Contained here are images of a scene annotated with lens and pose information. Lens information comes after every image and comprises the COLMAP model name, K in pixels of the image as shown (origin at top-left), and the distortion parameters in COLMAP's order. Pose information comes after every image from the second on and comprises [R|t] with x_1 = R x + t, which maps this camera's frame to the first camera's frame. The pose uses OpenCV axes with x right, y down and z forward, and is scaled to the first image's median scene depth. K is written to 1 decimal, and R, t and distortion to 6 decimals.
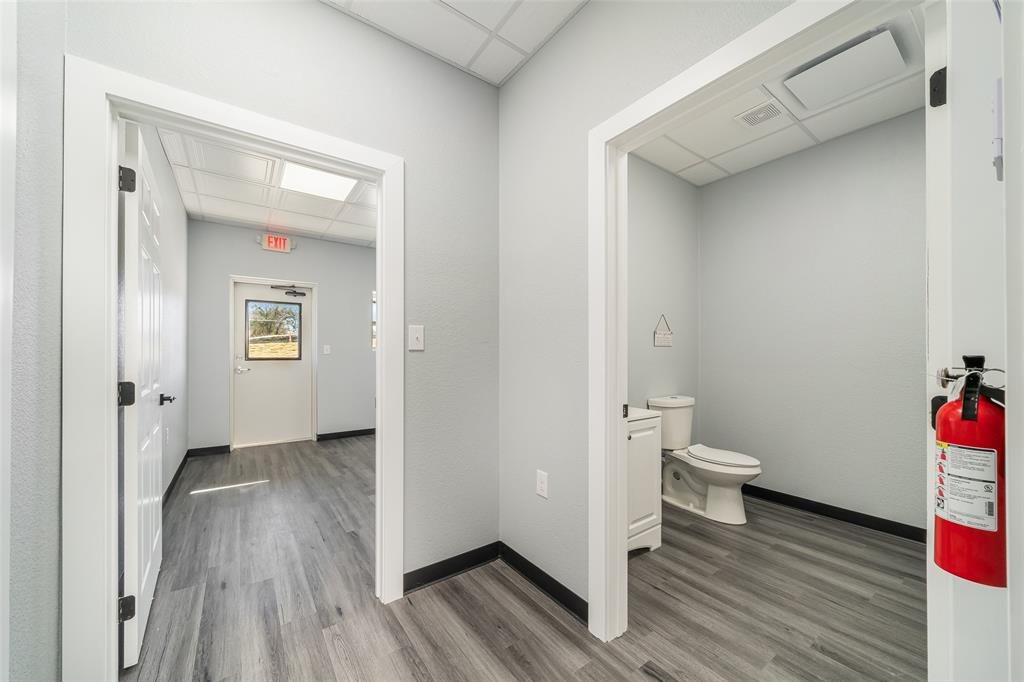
lens RADIAL K [[379.4, 0, 513.3], [0, 379.4, 350.5], [0, 0, 1]] dist [0.001085, 0.000051]
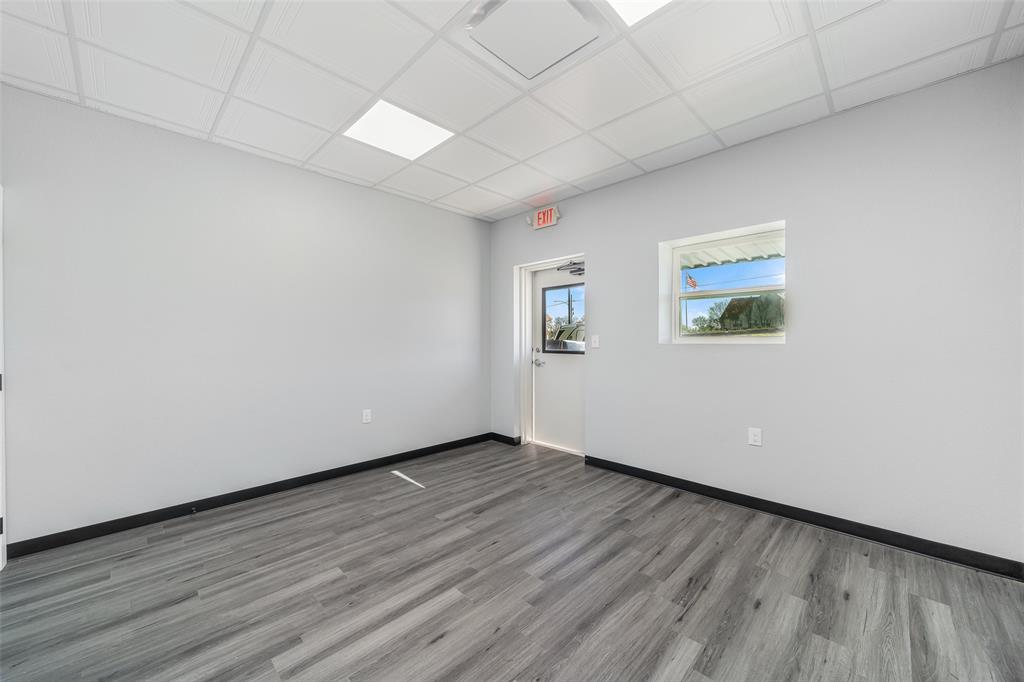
lens RADIAL K [[374.2, 0, 487.0], [0, 374.2, 337.4], [0, 0, 1]] dist [0.001661, 0.000041]
pose [[0.142079, -0.004824, -0.989844, 0.274019], [0.008284, 0.999959, -0.003684, -0.013413], [0.989821, -0.007677, 0.142113, 1.042908]]
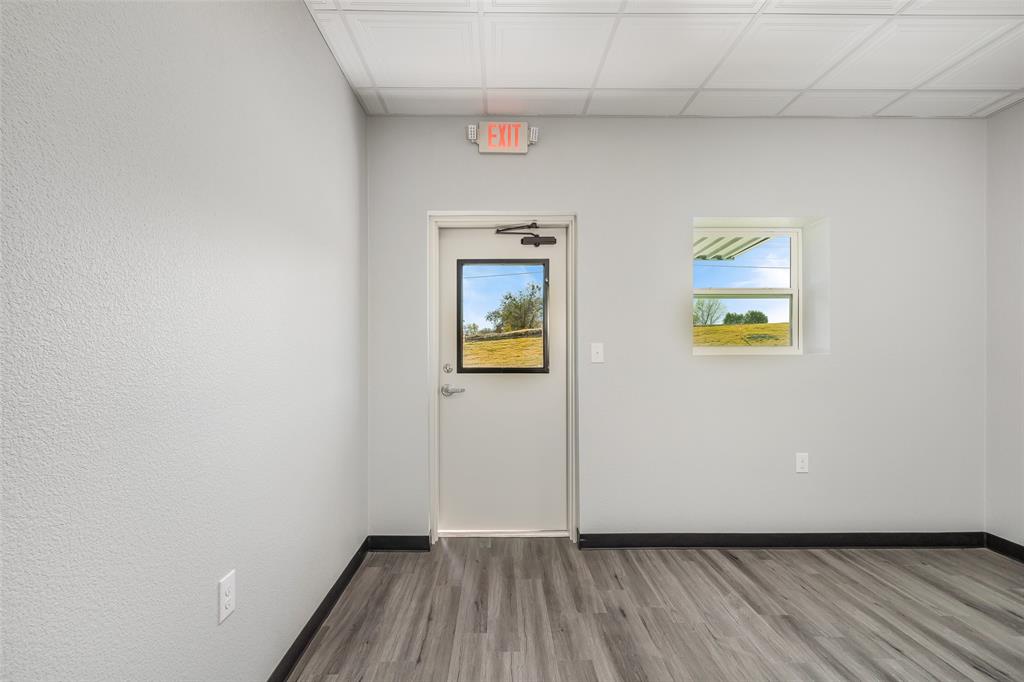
lens RADIAL K [[506.5, 0, 498.6], [0, 506.5, 348.9], [0, 0, 1]] dist [0.004633, 0.001360]
pose [[0.815192, -0.000290, -0.579190, -0.346797], [0.003645, 0.999983, 0.004629, -0.015348], [0.579179, -0.005884, 0.815179, 0.642284]]
